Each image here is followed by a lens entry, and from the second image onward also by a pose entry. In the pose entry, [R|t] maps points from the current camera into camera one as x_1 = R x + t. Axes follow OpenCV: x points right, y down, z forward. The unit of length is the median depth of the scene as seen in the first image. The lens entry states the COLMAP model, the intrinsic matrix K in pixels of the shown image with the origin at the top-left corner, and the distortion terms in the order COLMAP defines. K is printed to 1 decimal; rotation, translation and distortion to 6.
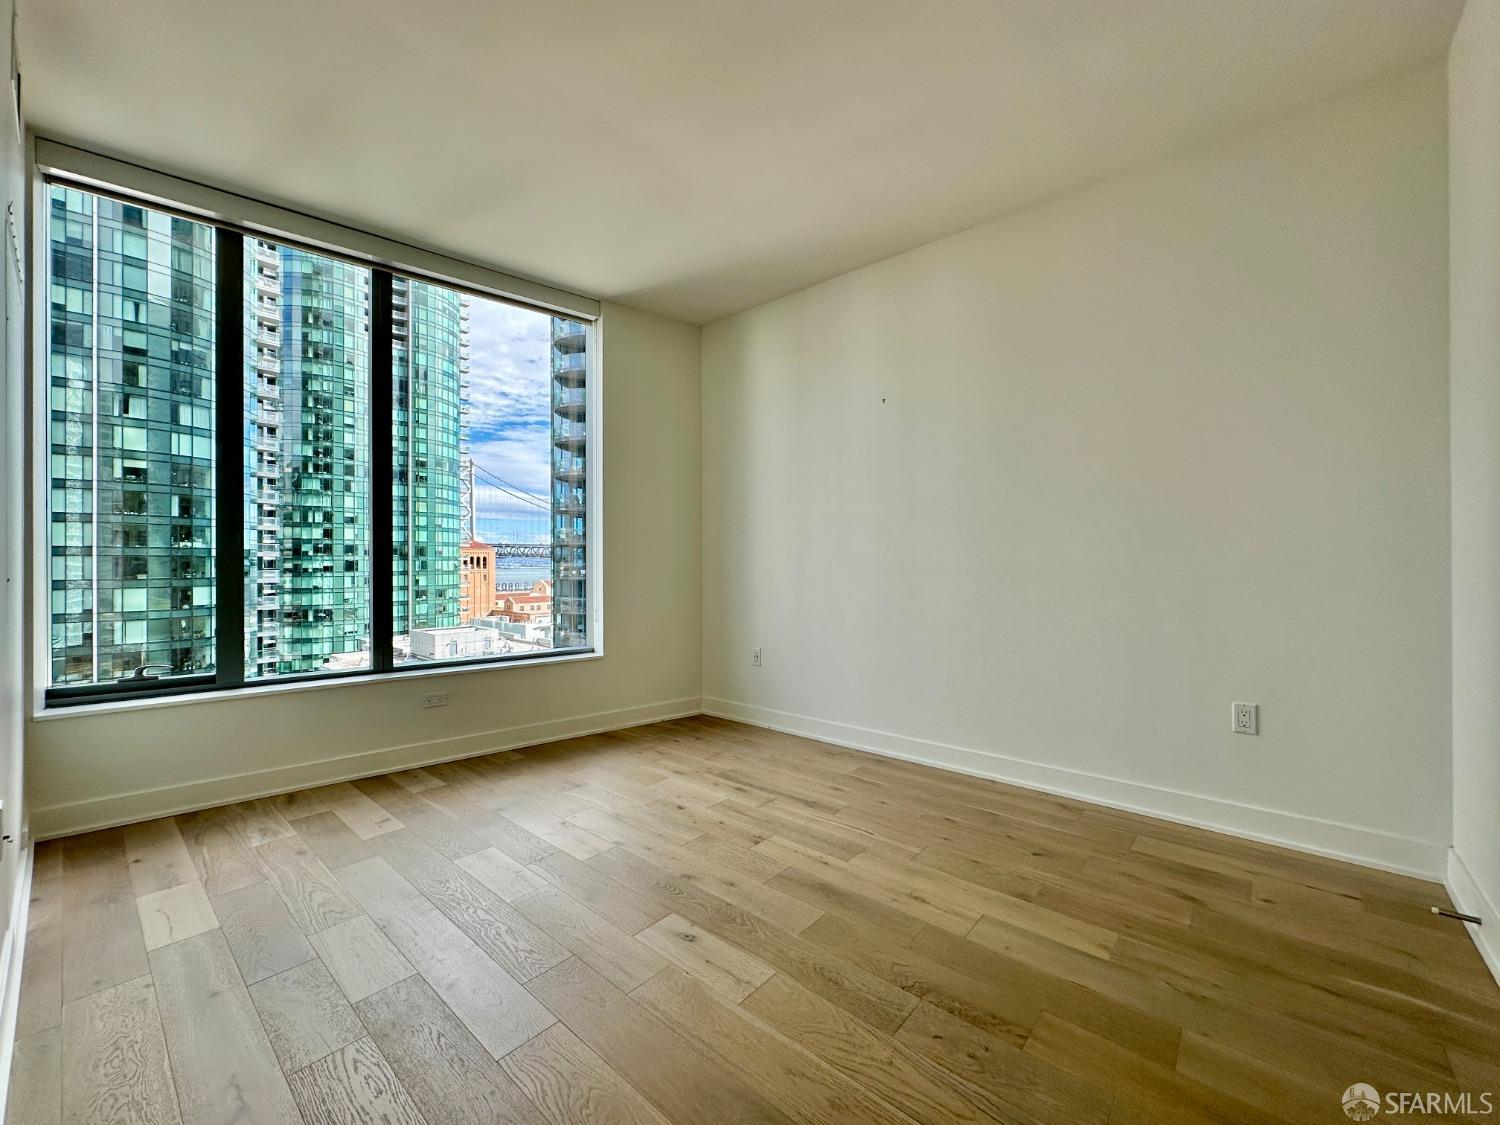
lens RADIAL K [[601.0, 0, 765.8], [0, 601.0, 562.3], [0, 0, 1]] dist [0.001038, 0.000956]
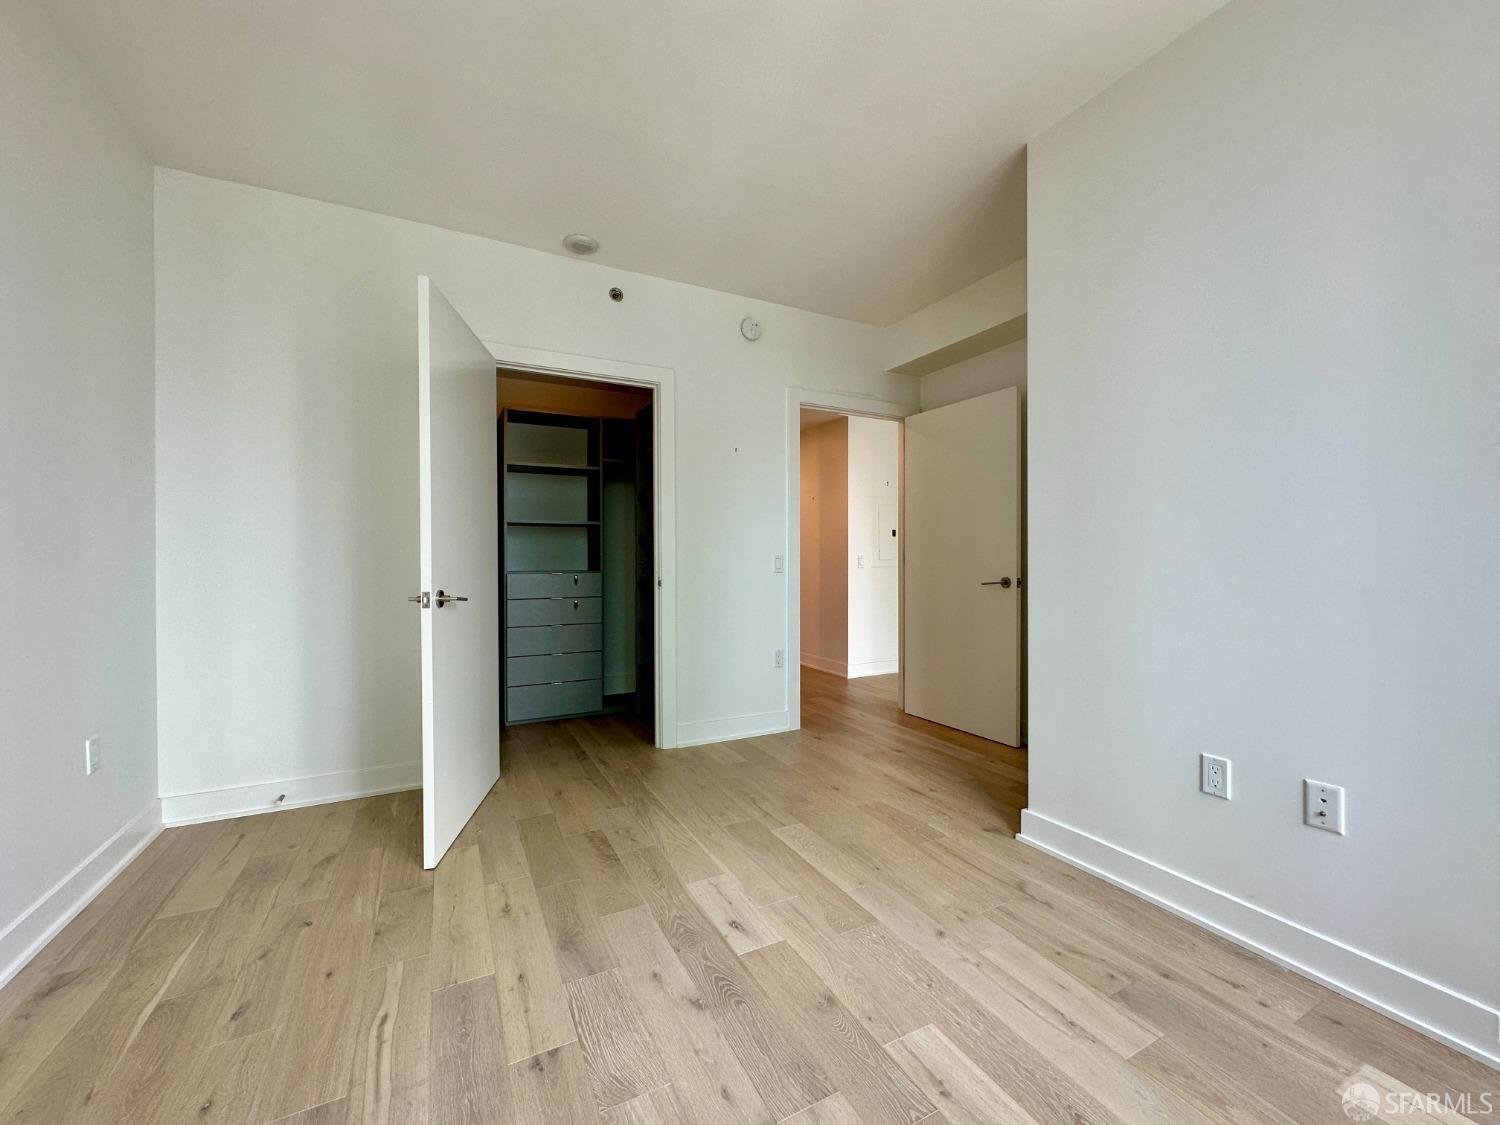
lens RADIAL K [[601.0, 0, 749.9], [0, 601.0, 559.8], [0, 0, 1]] dist [0.001038, 0.000956]
pose [[-0.920949, 0.007751, 0.389606, -0.508715], [0.007667, 0.999969, -0.001772, -0.014700], [-0.389607, 0.001355, -0.920980, 1.755920]]
